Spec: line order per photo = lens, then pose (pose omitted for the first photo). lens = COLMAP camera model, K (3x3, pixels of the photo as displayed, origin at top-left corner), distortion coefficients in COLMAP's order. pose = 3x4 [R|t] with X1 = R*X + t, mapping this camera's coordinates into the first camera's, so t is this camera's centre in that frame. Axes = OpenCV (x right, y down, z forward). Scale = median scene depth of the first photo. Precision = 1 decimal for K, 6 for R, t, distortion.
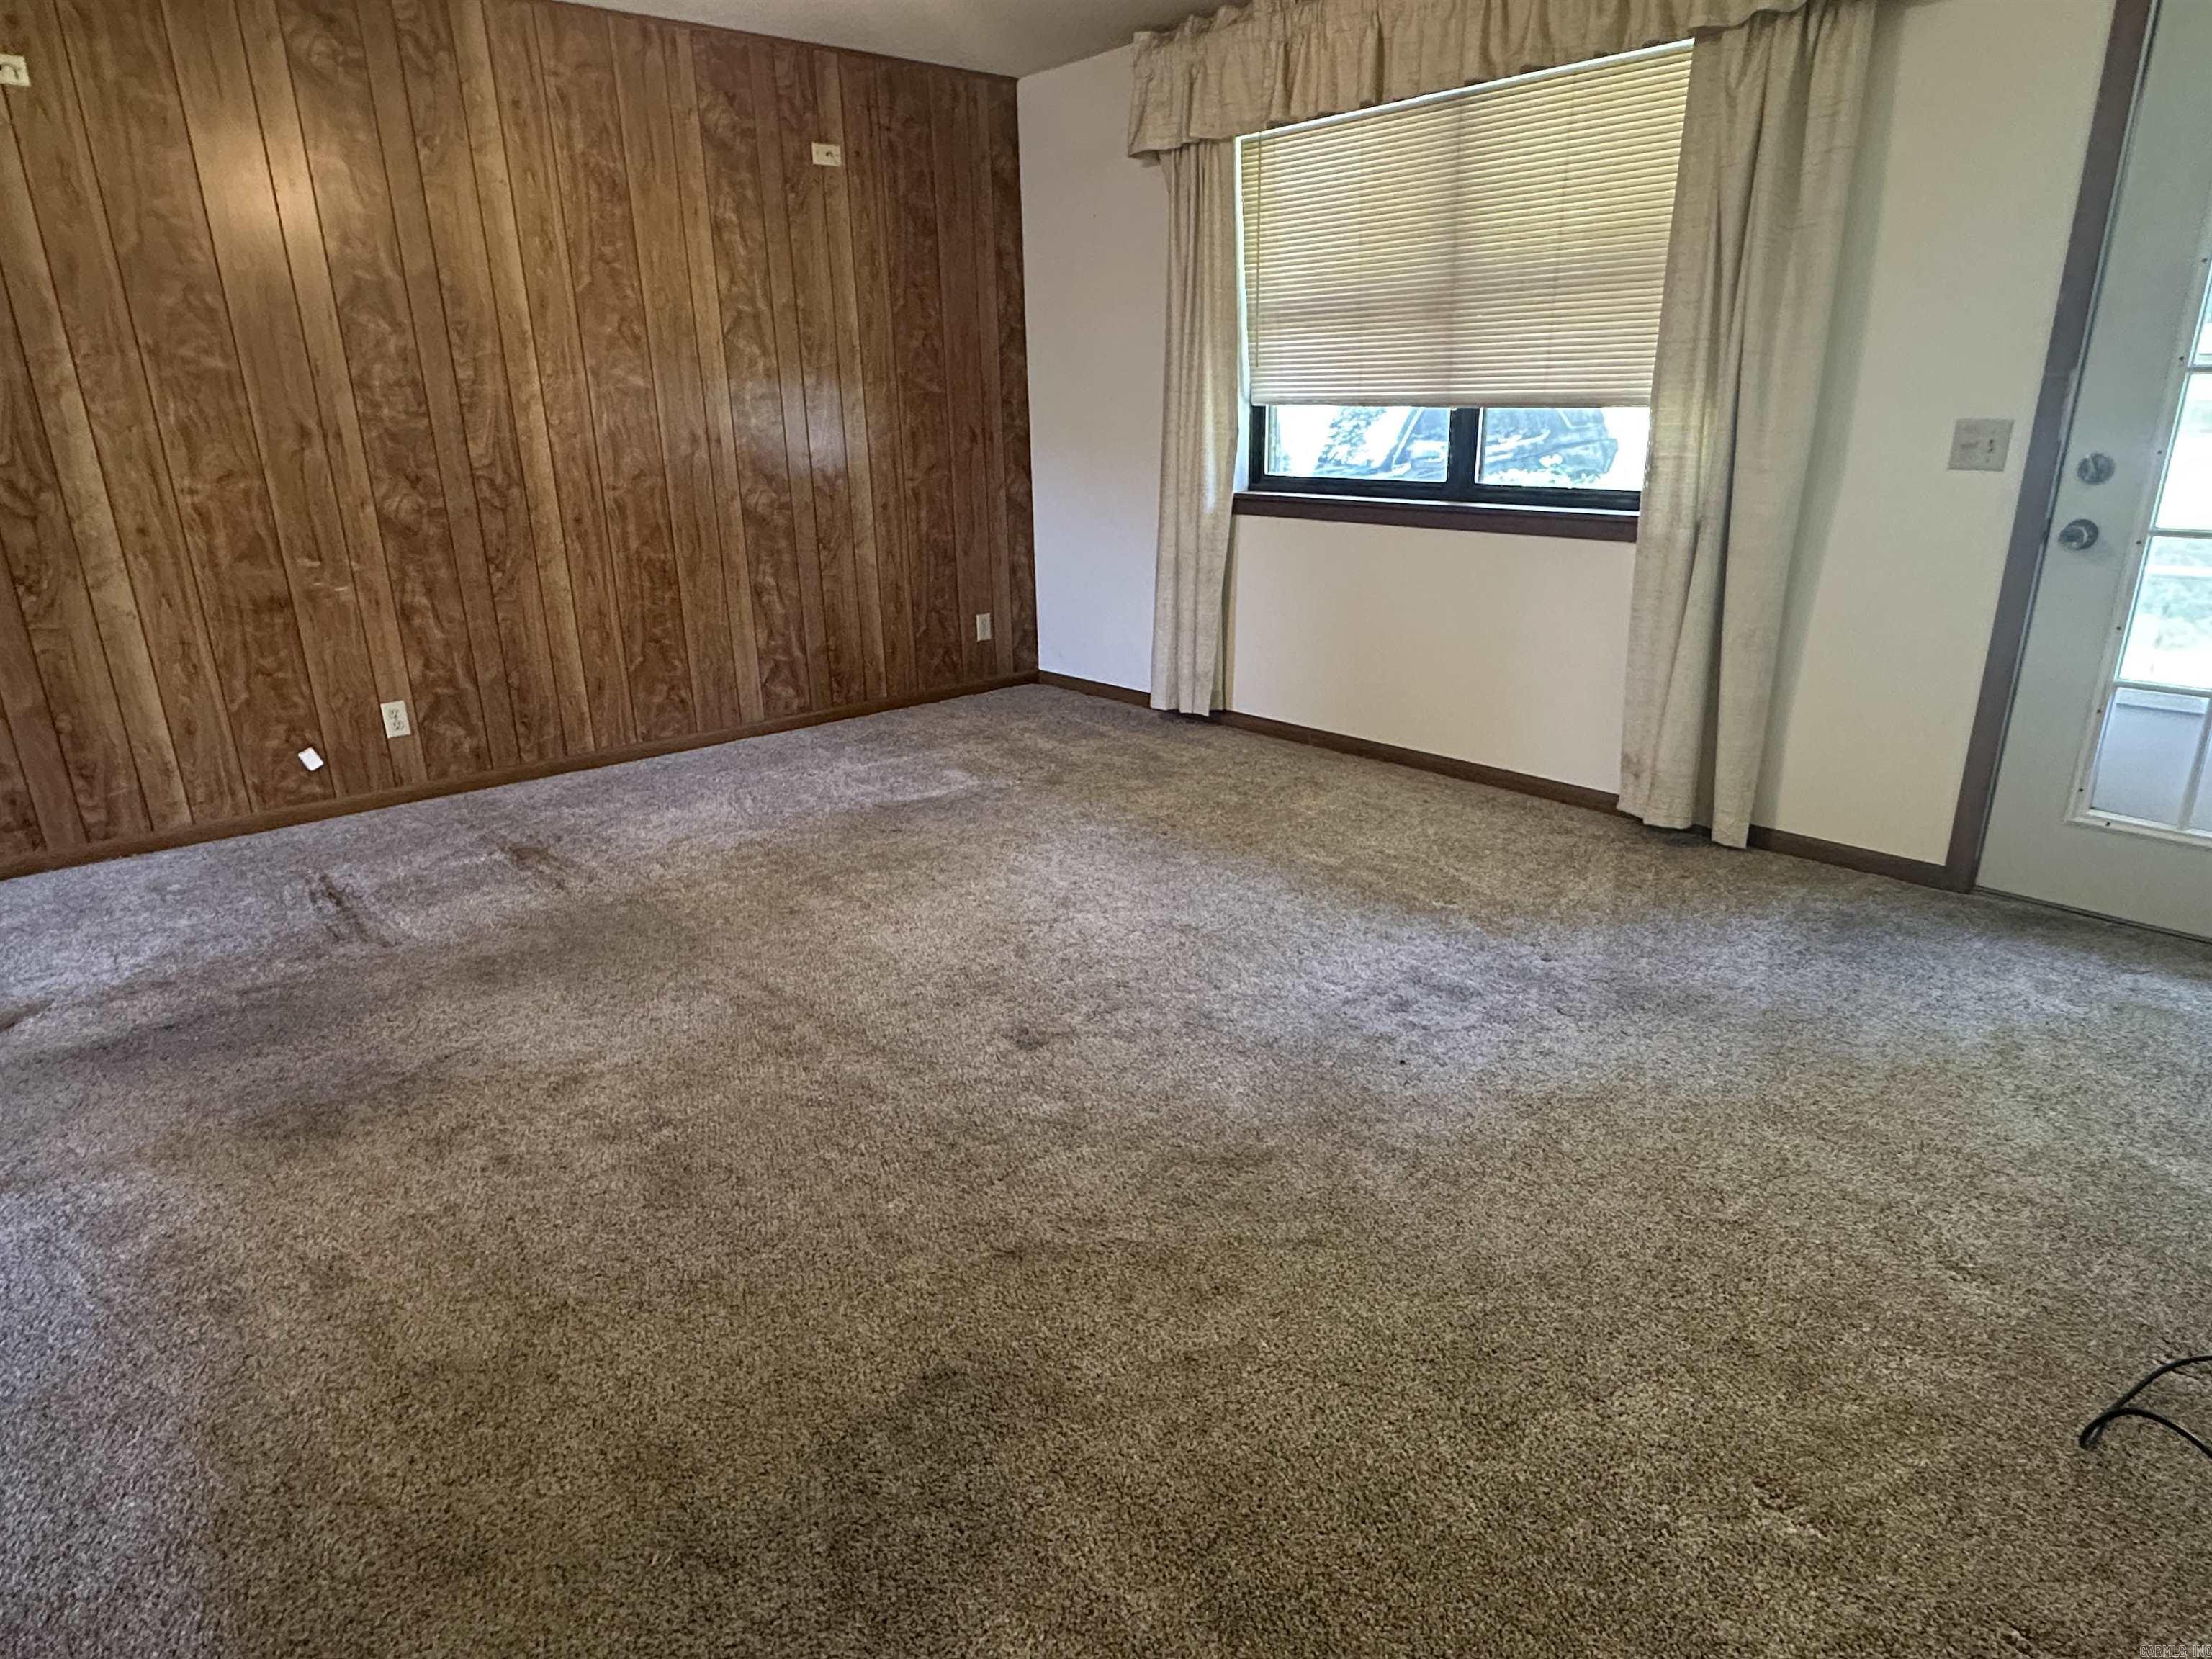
lens RADIAL K [[1274.5, 0, 1090.2], [0, 1274.5, 825.4], [0, 0, 1]] dist [0.001678, 0.001779]
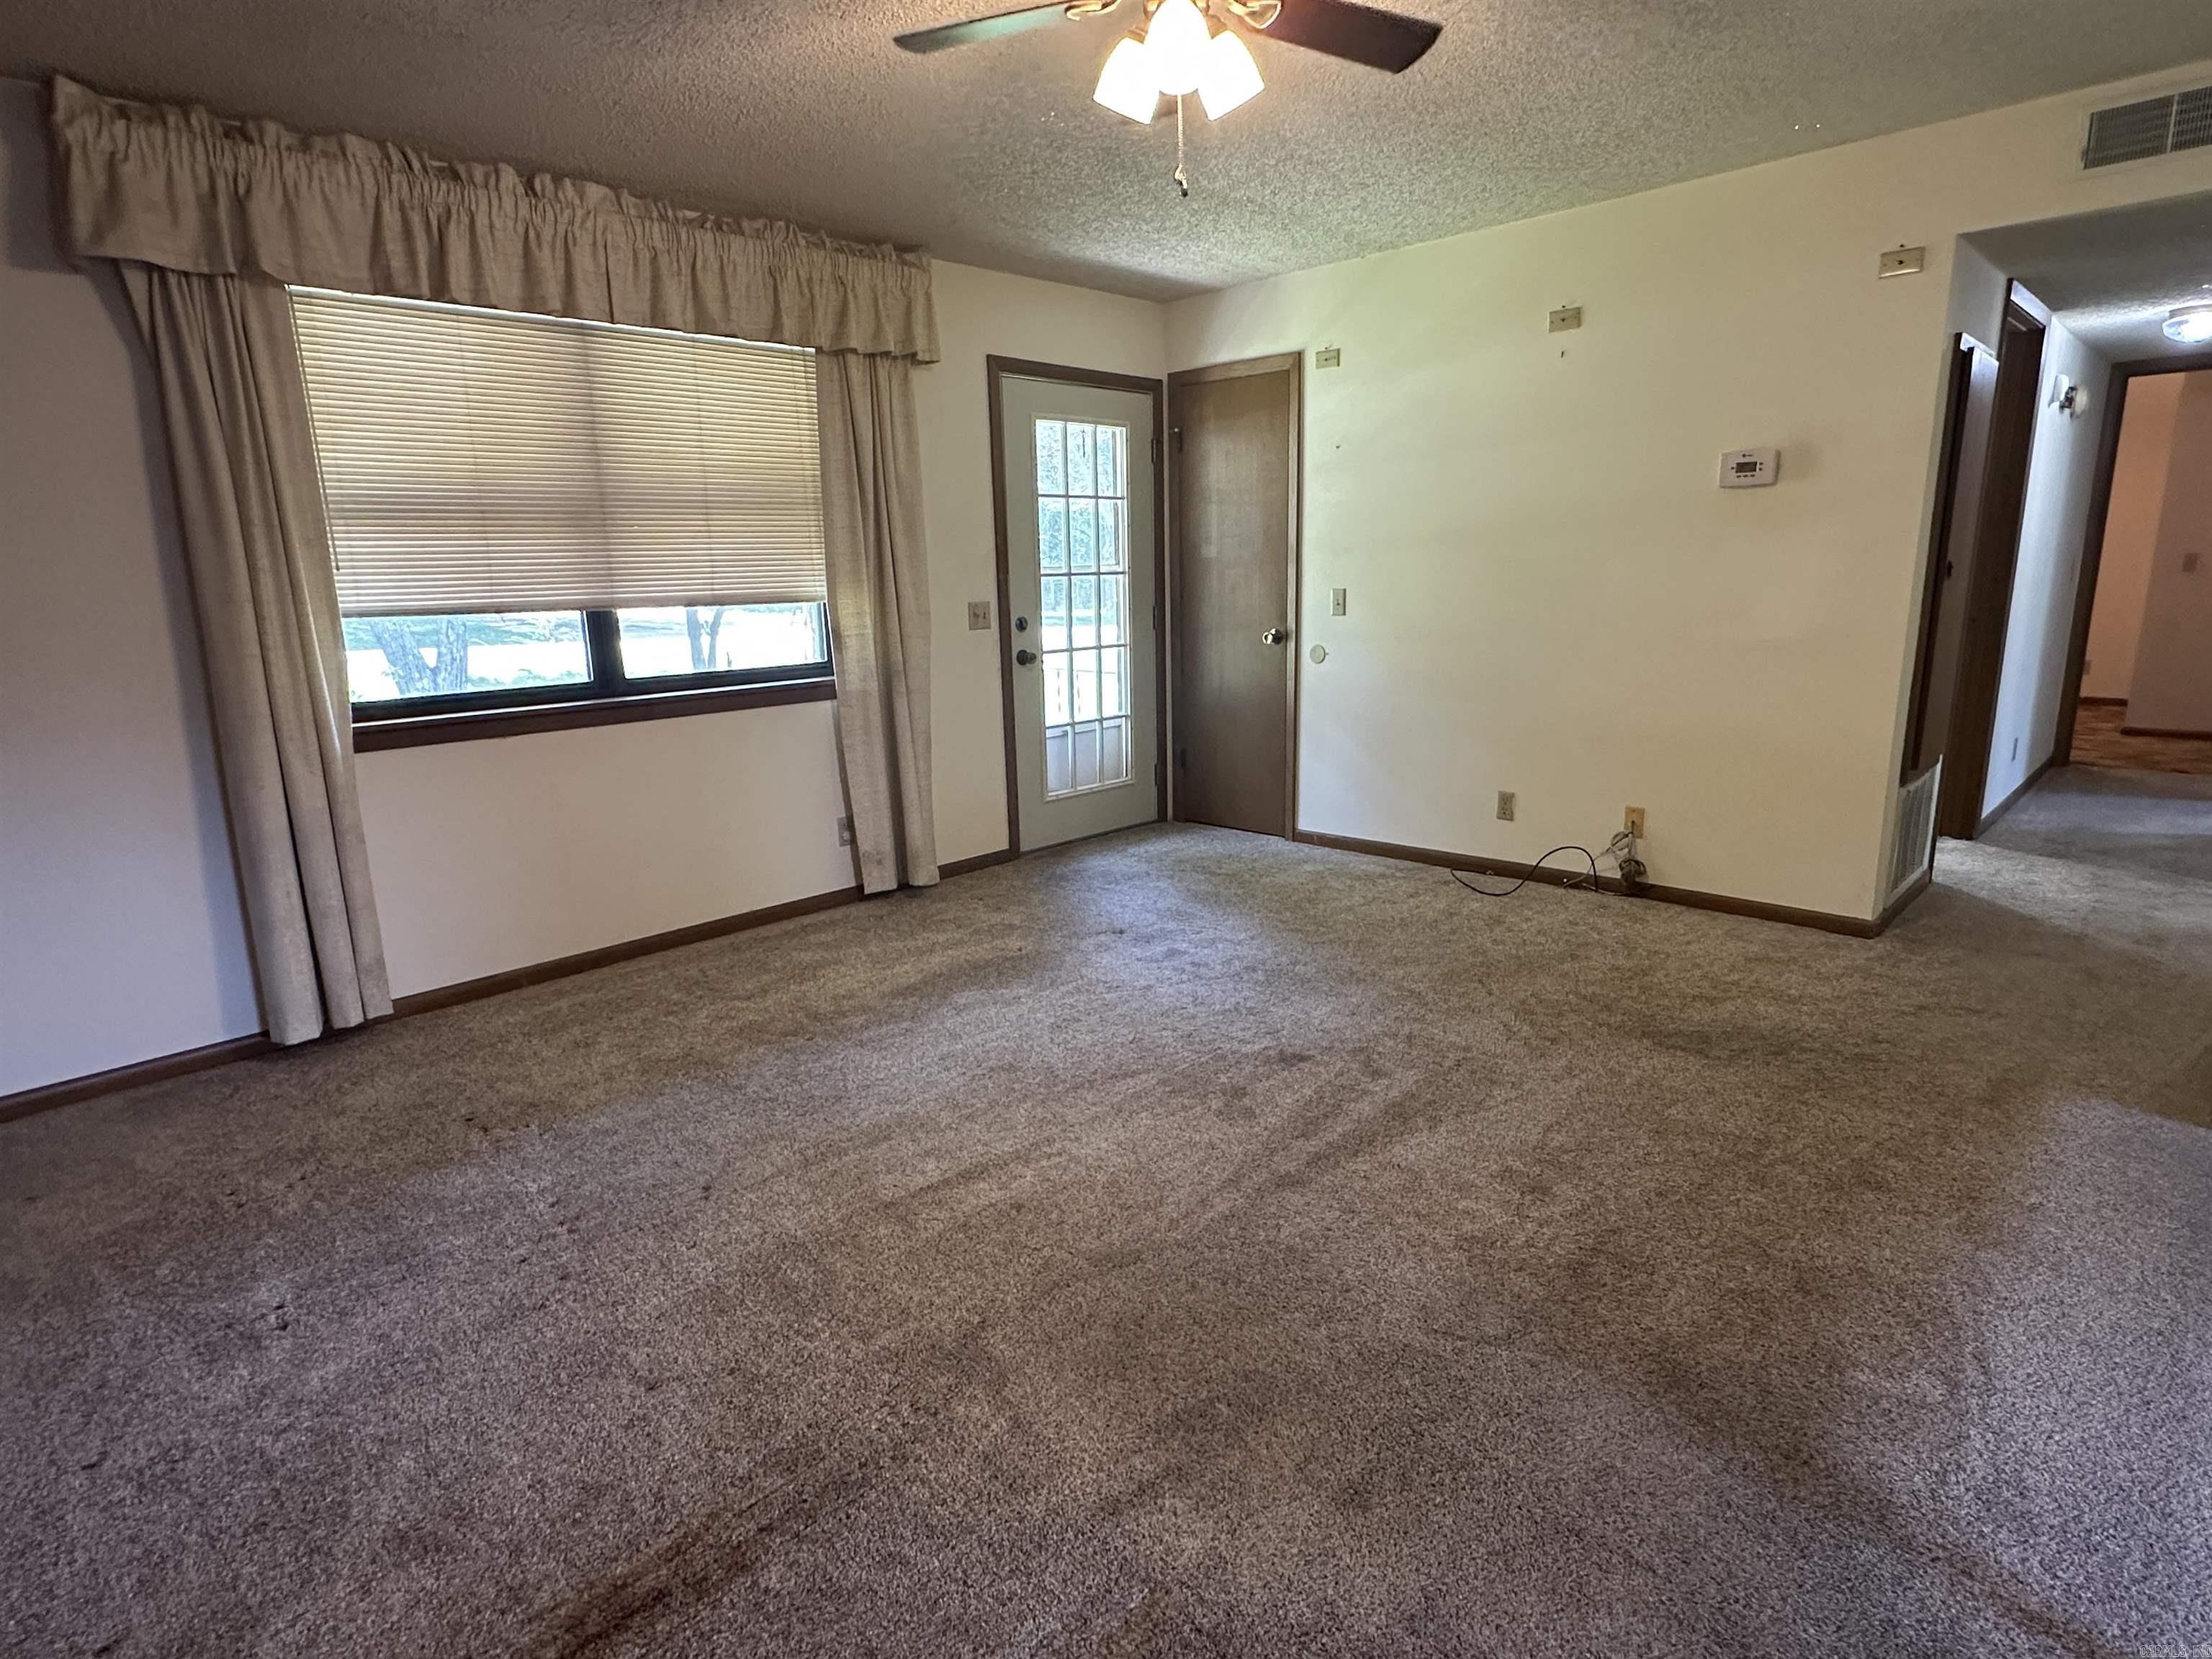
lens RADIAL K [[1174.3, 0, 1097.6], [0, 1174.3, 827.3], [0, 0, 1]] dist [0.004330, 0.002471]
pose [[-0.061949, -0.197748, 0.978293, -0.724615], [0.345062, 0.915491, 0.206904, -0.227219], [-0.936533, 0.350389, 0.011521, 0.680974]]
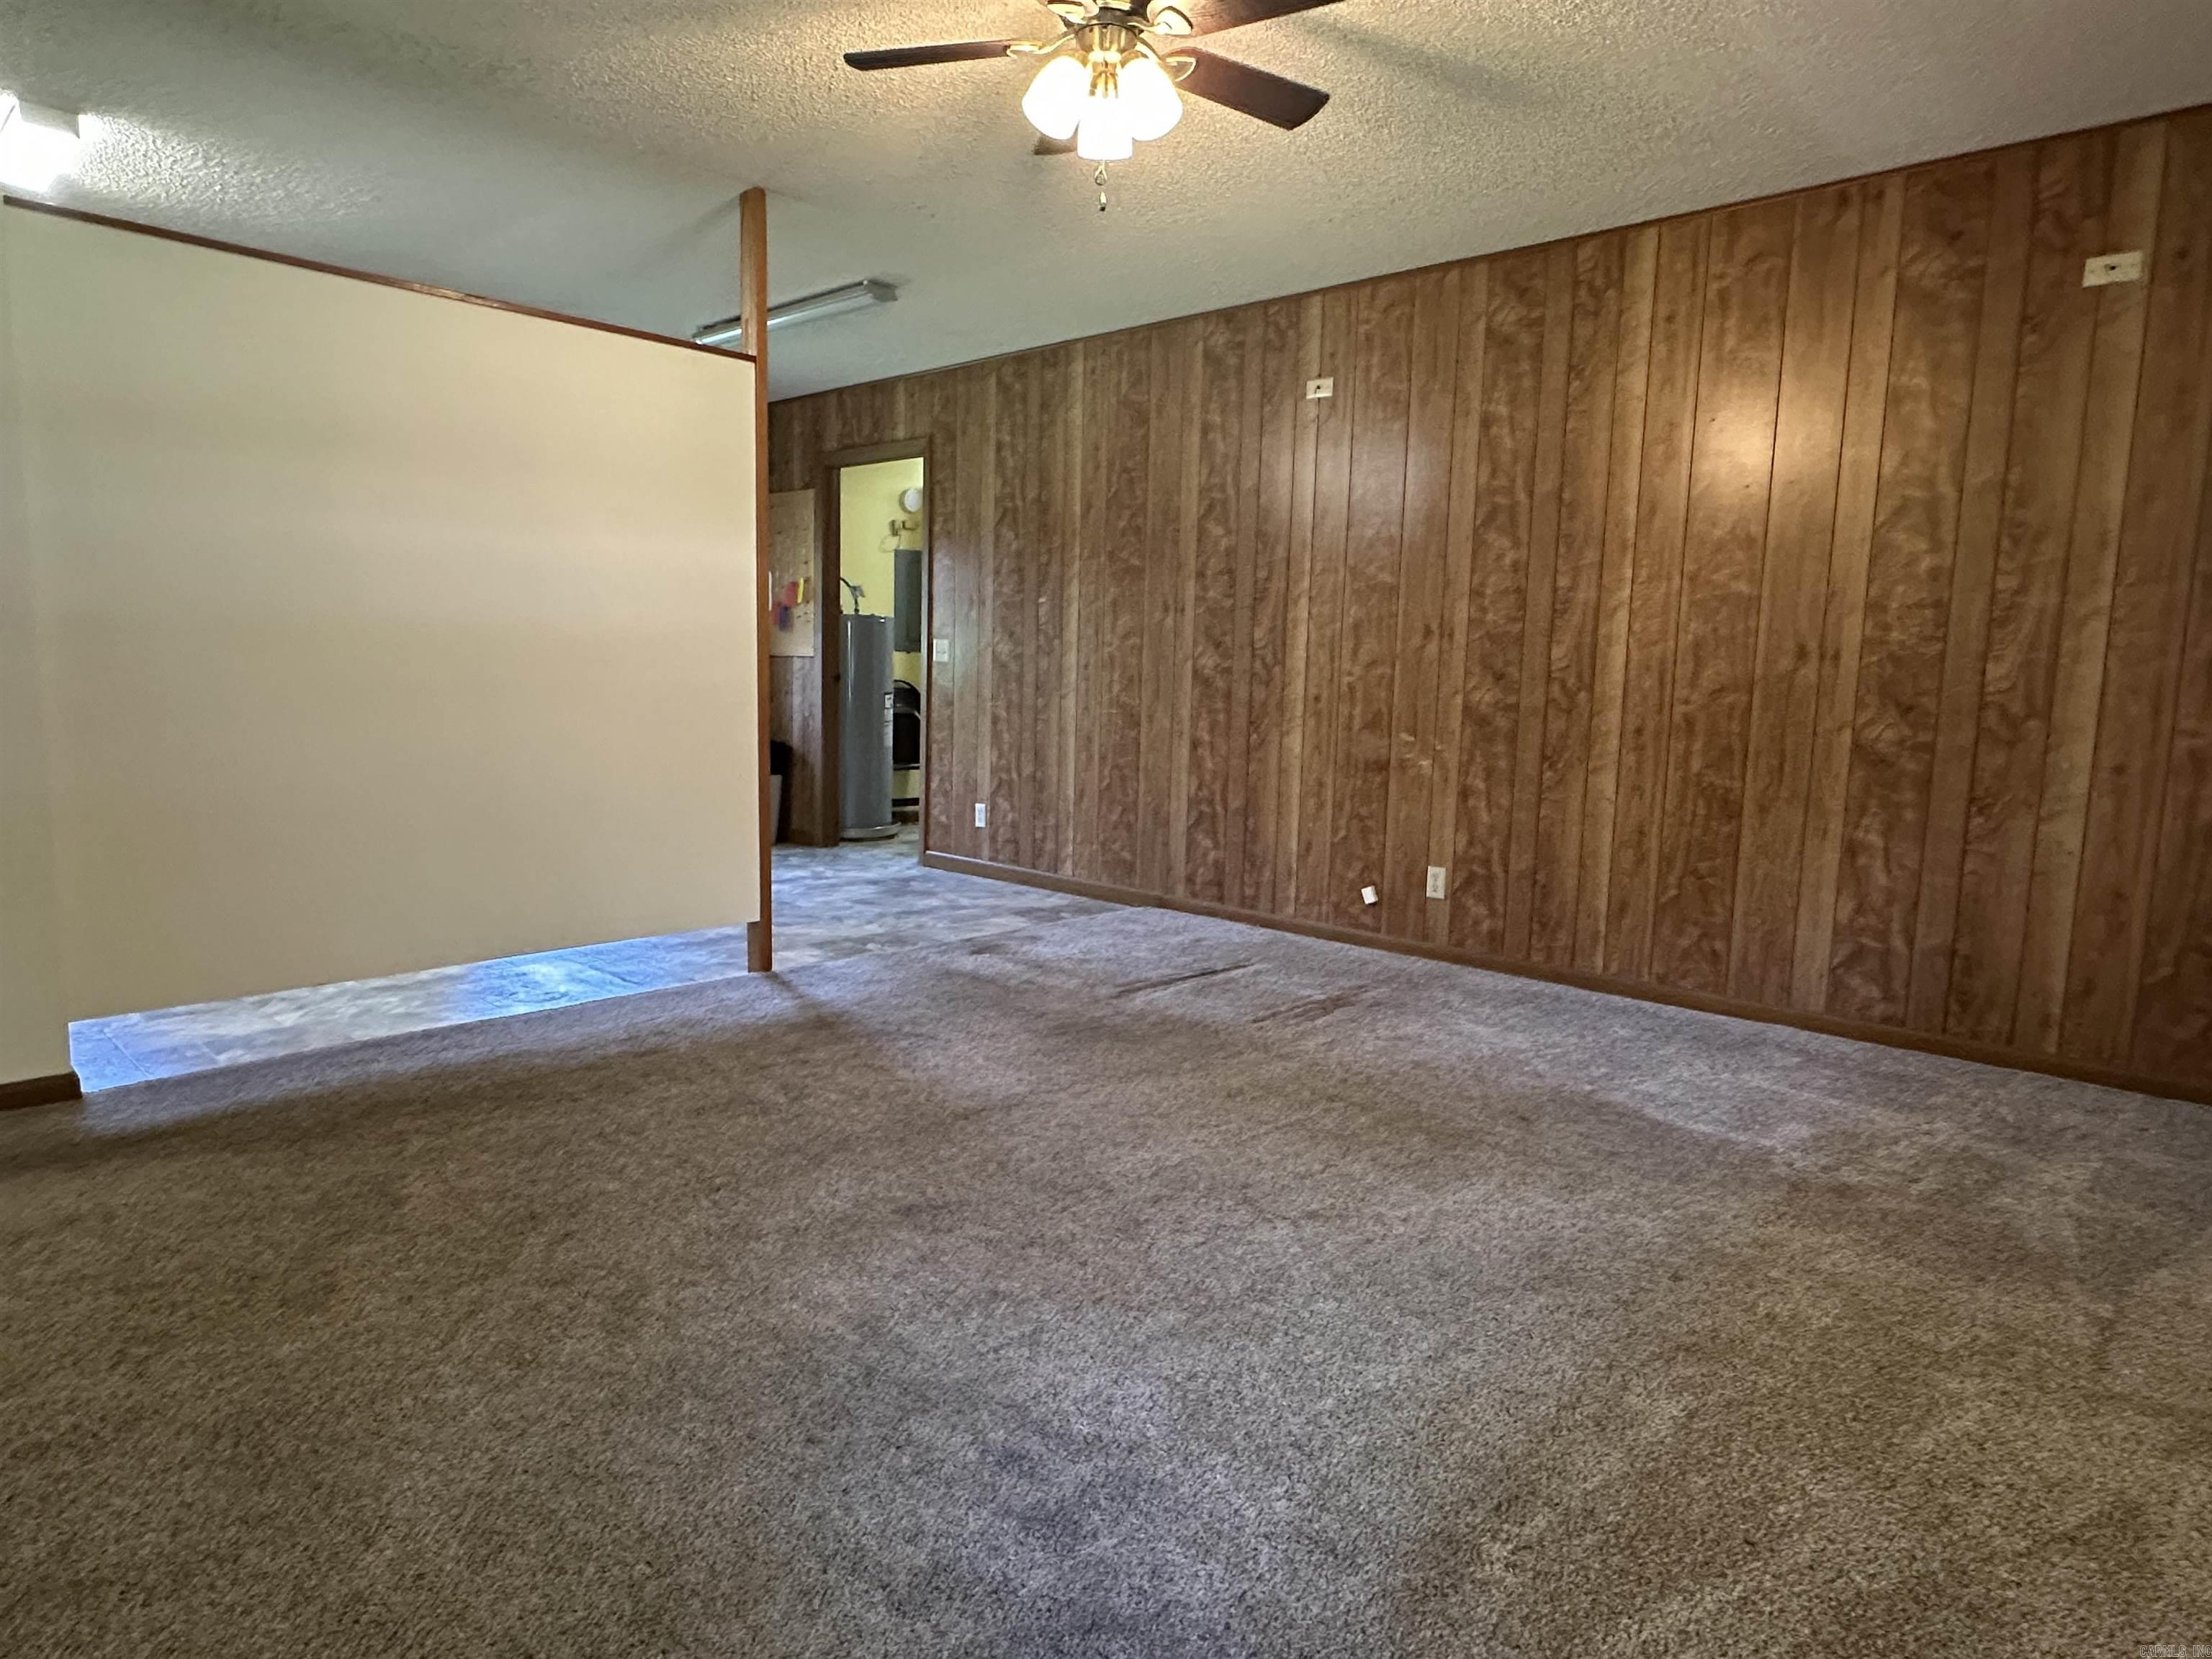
lens RADIAL K [[1446.5, 0, 1091.7], [0, 1446.5, 844.5], [0, 0, 1]] dist [0.034189, -0.004340]
pose [[0.080652, 0.148260, -0.985654, 0.662568], [-0.341321, 0.933197, 0.112441, -0.152616], [0.936480, 0.327356, 0.125868, 0.547225]]
